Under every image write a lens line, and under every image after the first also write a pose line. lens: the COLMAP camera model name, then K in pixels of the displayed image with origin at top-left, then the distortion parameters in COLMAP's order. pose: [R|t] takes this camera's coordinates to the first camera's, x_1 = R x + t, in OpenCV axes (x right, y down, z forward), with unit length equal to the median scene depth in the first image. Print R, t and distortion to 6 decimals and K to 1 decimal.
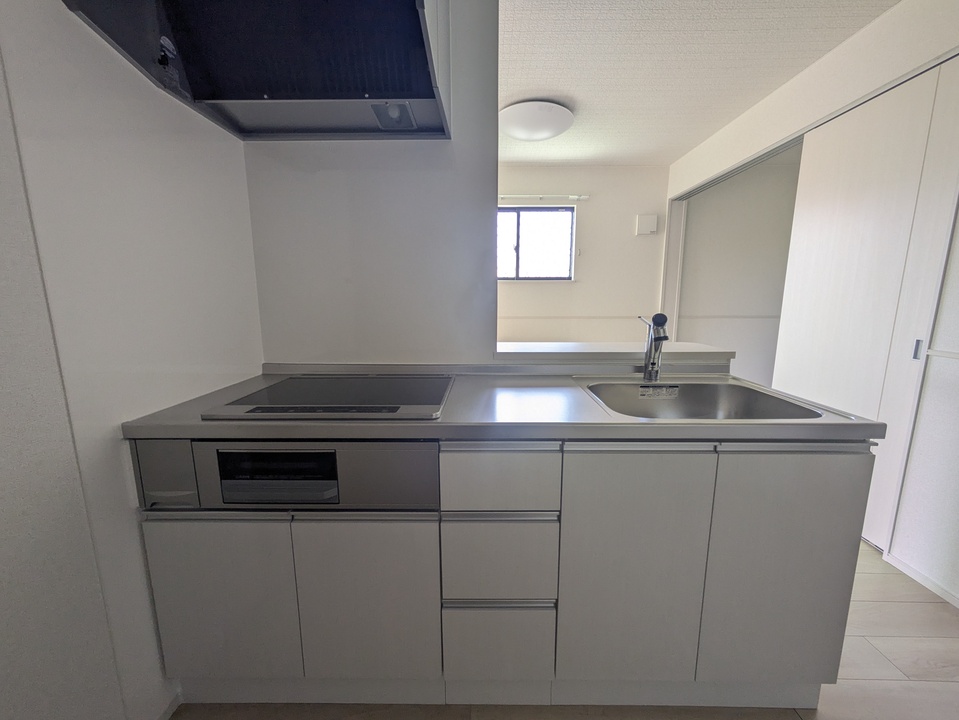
lens RADIAL K [[383.5, 0, 479.5], [0, 383.5, 360.0], [0, 0, 1]] dist [0.000464, 0.000137]
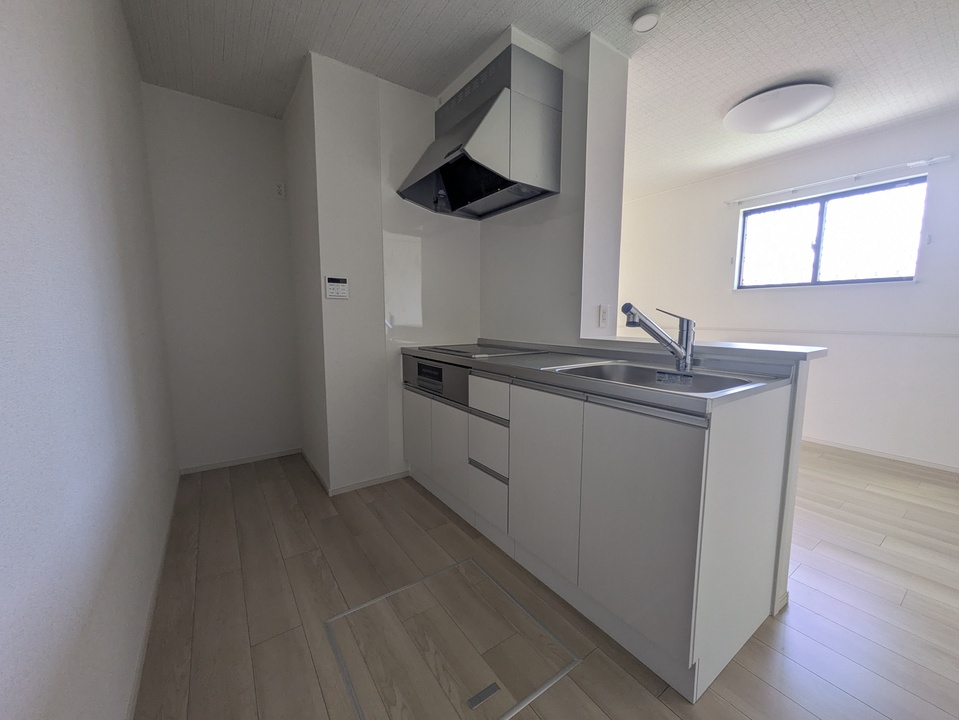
lens RADIAL K [[379.5, 0, 479.5], [0, 379.5, 360.0], [0, 0, 1]] dist [0.000614, 0.000148]
pose [[0.587445, 0.099883, -0.803077, 0.997484], [-0.138748, 0.990091, 0.021651, 0.082564], [0.797282, 0.098706, 0.595482, -0.072982]]
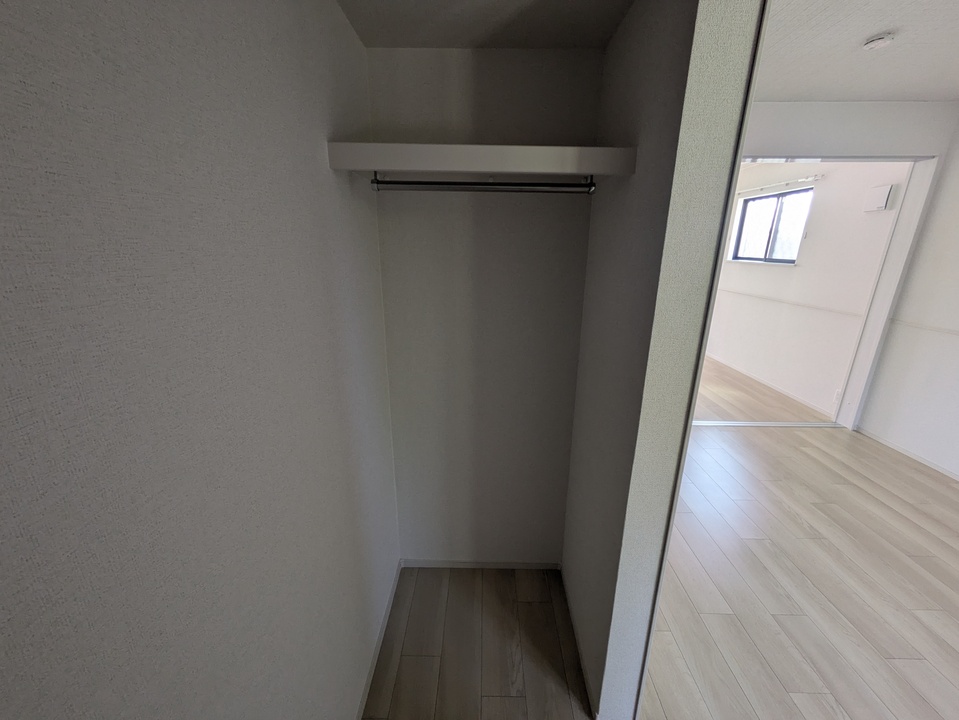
lens RADIAL K [[383.5, 0, 479.5], [0, 383.5, 360.0], [0, 0, 1]] dist [0.000464, 0.000137]
pose [[-0.003975, 0.289564, -0.957150, 3.610895], [-0.177365, 0.941778, 0.285650, -0.315459], [0.984137, 0.170901, 0.047615, 0.538493]]
